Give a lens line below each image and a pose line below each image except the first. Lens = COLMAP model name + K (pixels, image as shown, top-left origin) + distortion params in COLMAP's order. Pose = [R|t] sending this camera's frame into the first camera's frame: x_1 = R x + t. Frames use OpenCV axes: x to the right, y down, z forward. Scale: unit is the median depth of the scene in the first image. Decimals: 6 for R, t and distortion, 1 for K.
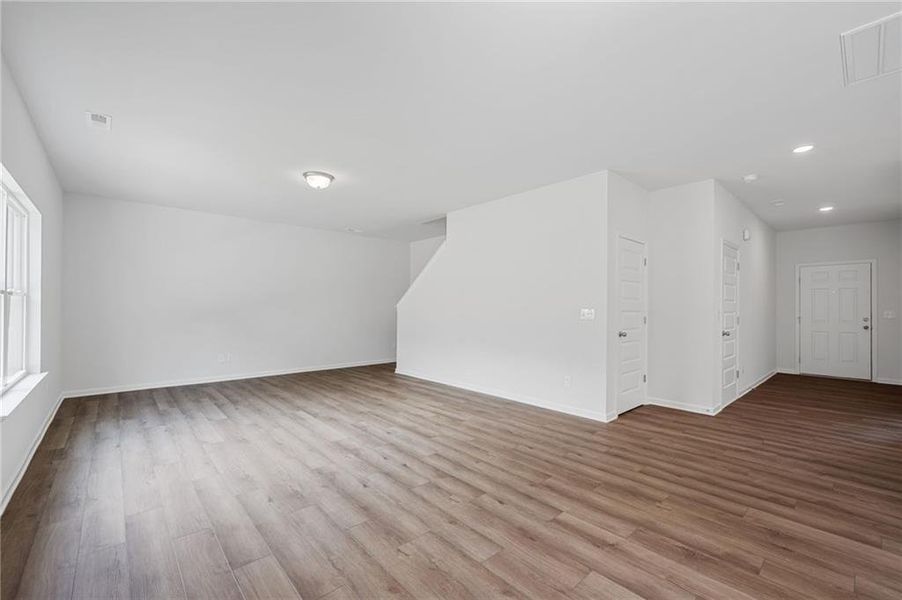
lens RADIAL K [[376.3, 0, 458.7], [0, 376.3, 306.5], [0, 0, 1]] dist [0.000347, -0.000030]
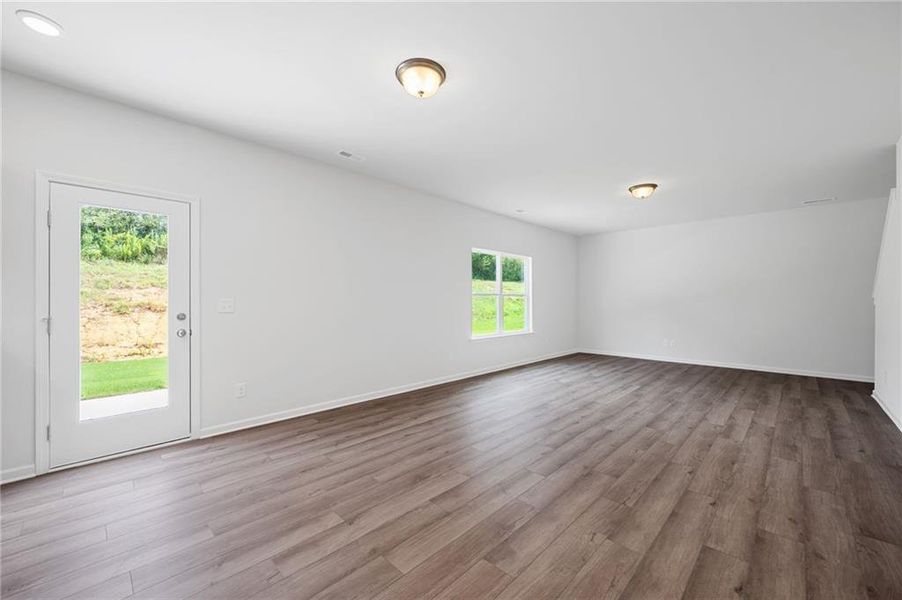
lens RADIAL K [[358.5, 0, 451.0], [0, 358.5, 300.0], [0, 0, 1]] dist [0.001813, 0.000200]
pose [[0.047882, -0.013843, -0.998757, 0.865326], [0.002154, 0.999903, -0.013756, 0.021577], [0.998851, -0.001492, 0.047907, 0.431833]]
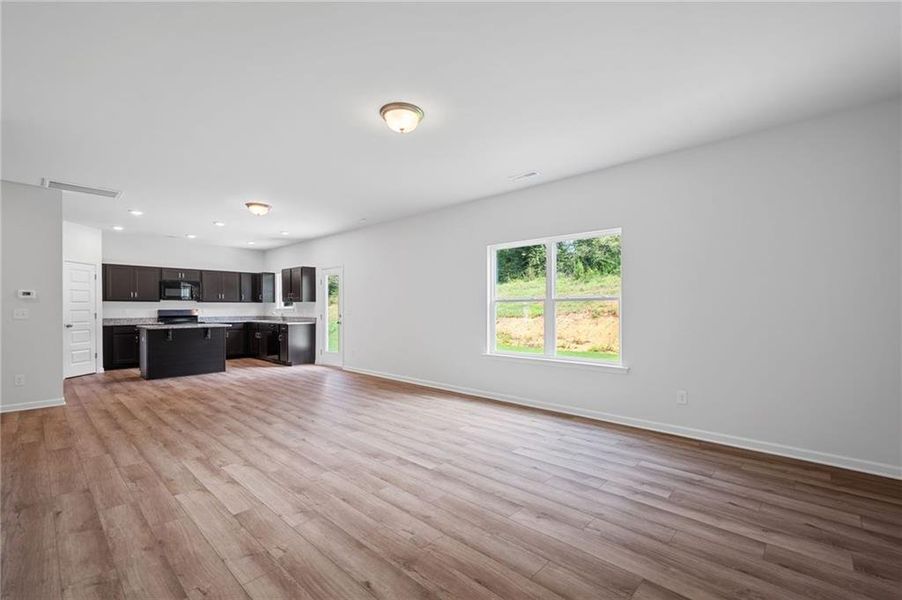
lens RADIAL K [[387.7, 0, 451.5], [0, 387.7, 309.7], [0, 0, 1]] dist [0.001021, 0.000109]
pose [[-0.997447, -0.003945, -0.071295, -0.505956], [-0.004075, 0.999990, 0.001676, 0.005252], [0.071287, 0.001962, -0.997454, 2.080336]]
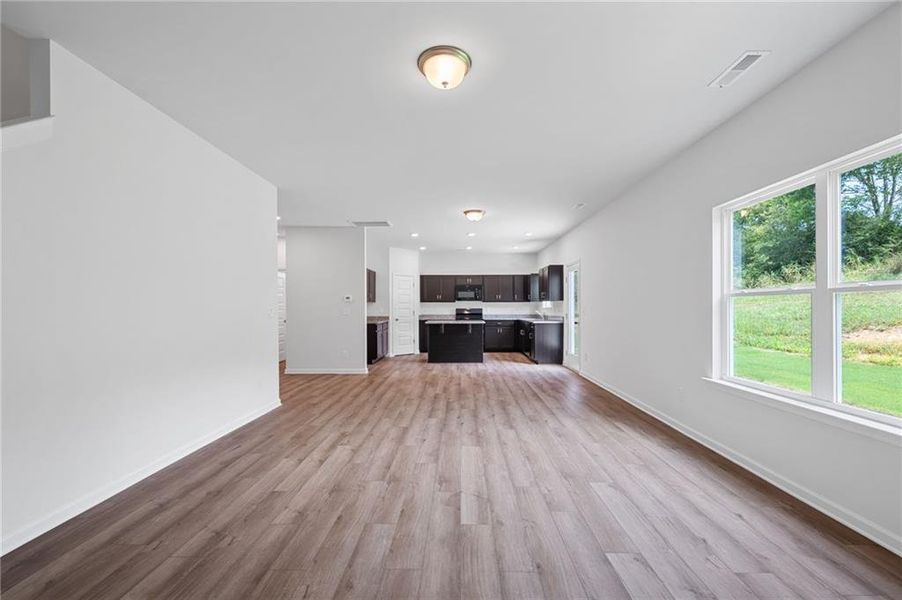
lens RADIAL K [[376.3, 0, 458.7], [0, 376.3, 306.5], [0, 0, 1]] dist [0.000347, -0.000030]
pose [[-0.727869, -0.001138, 0.685715, -0.926168], [-0.002481, 0.999996, -0.000974, 0.003529], [-0.685712, -0.002410, -0.727869, 1.688405]]
